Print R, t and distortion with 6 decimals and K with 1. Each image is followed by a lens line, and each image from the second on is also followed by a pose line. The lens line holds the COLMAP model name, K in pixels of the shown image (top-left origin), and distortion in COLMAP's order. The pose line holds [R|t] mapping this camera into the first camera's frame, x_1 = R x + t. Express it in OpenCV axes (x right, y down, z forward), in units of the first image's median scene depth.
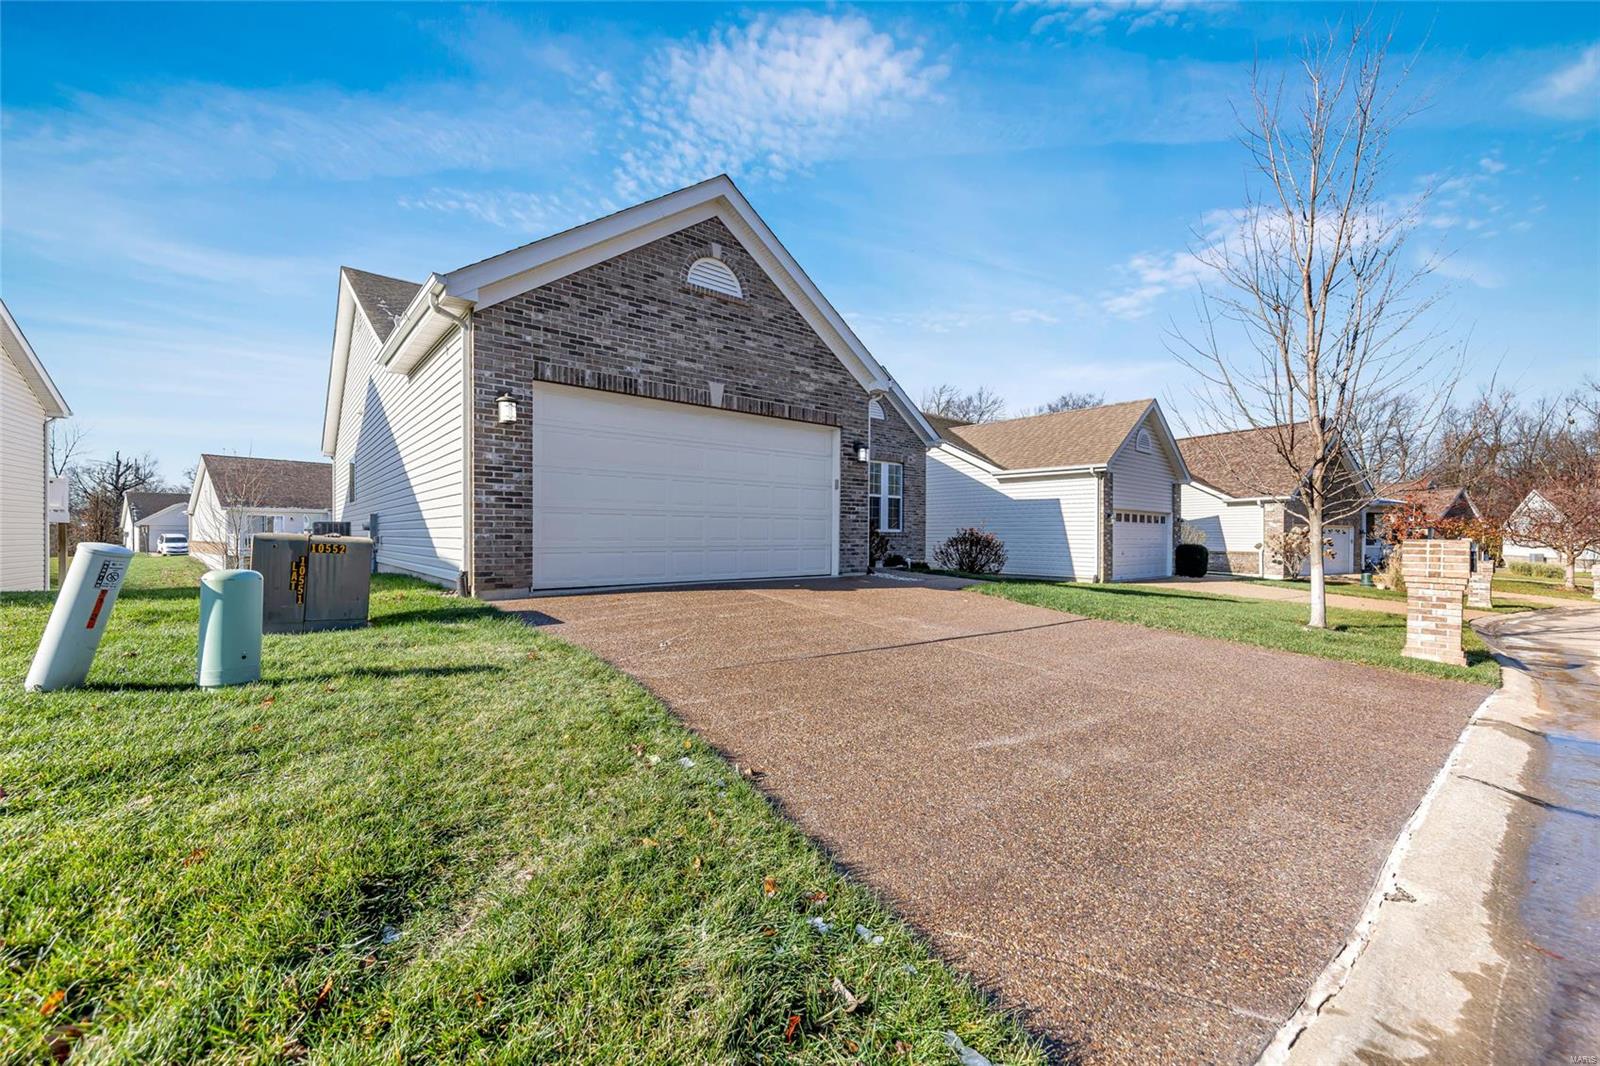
lens RADIAL K [[638.4, 0, 804.8], [0, 638.4, 535.2], [0, 0, 1]] dist [0.003502, 0.000187]
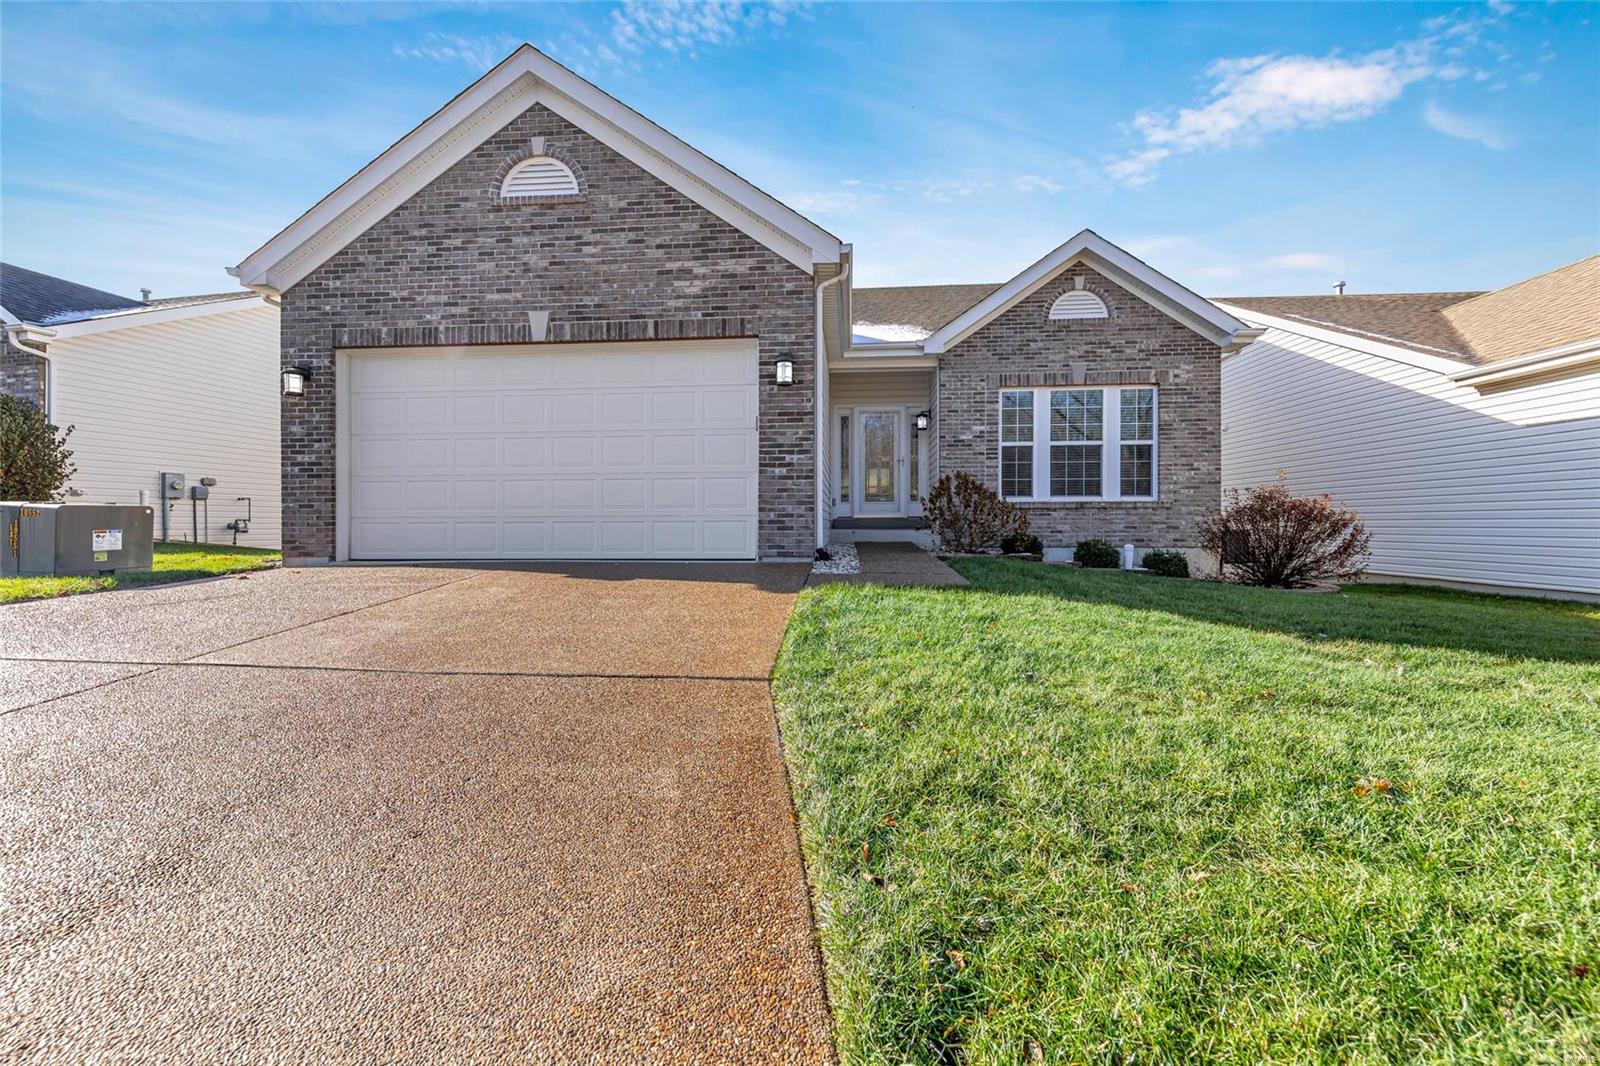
lens RADIAL K [[644.5, 0, 801.7], [0, 644.5, 525.1], [0, 0, 1]] dist [0.006122, -0.000065]
pose [[0.705660, -0.007253, -0.708513, 0.675830], [0.007056, 0.999970, -0.003209, 0.034375], [0.708515, -0.002735, 0.705690, 0.675212]]
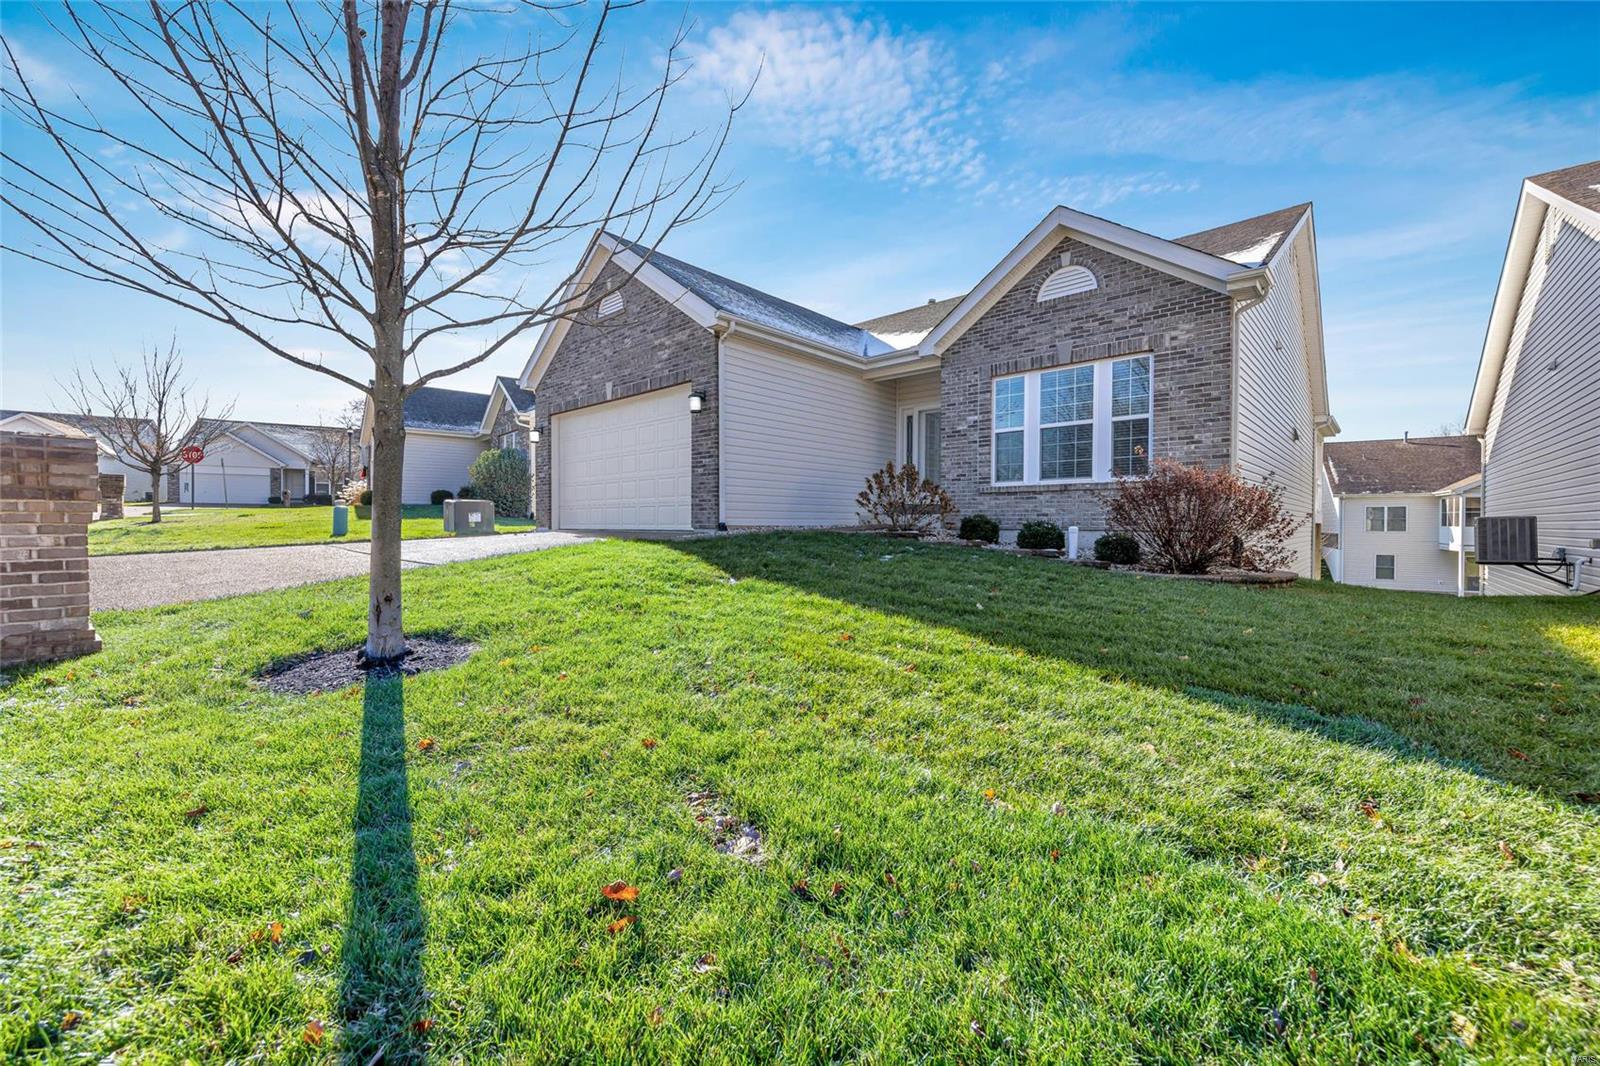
lens RADIAL K [[630.7, 0, 800.0], [0, 630.7, 533.0], [0, 0, 1]] dist [0.001729, 0.000111]
pose [[0.125240, 0.010179, -0.992074, 1.260849], [0.000594, 0.999946, 0.010335, 0.067245], [0.992126, -0.001884, 0.125228, 1.255953]]
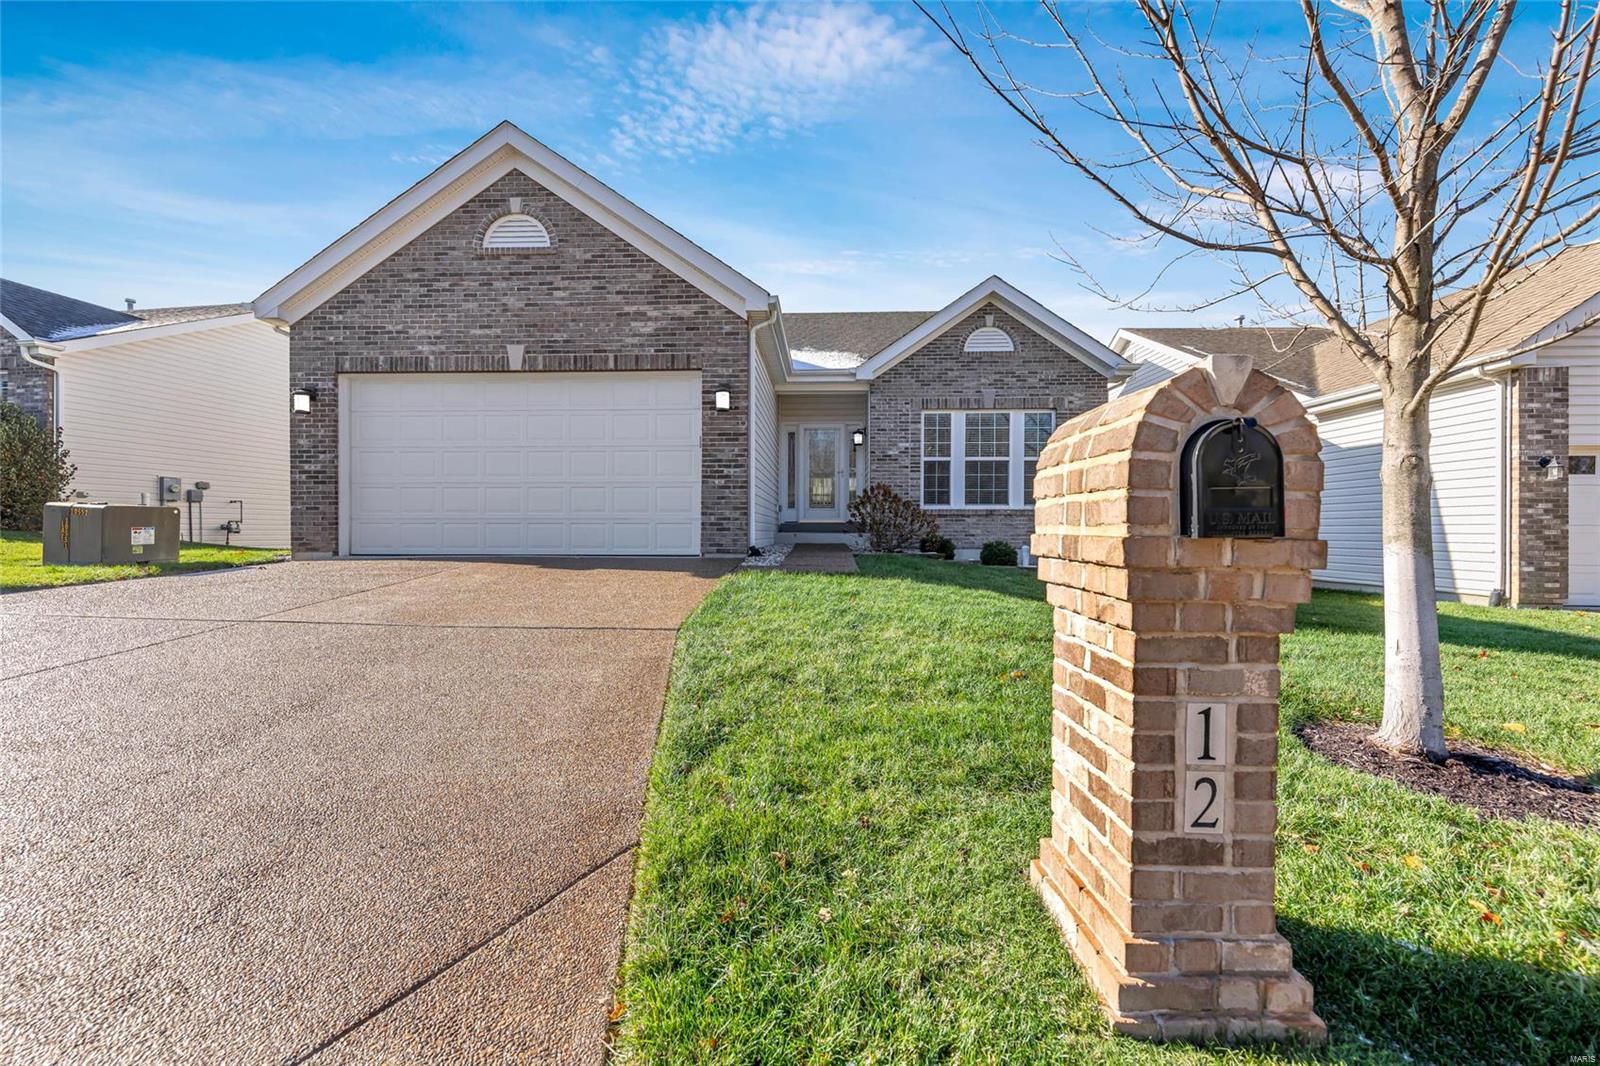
lens RADIAL K [[638.4, 0, 804.8], [0, 638.4, 535.2], [0, 0, 1]] dist [0.003502, 0.000187]
pose [[0.733735, 0.000475, -0.679436, 0.833123], [0.001787, 0.999995, 0.002629, 0.041966], [0.679434, -0.003143, 0.733730, 0.607309]]
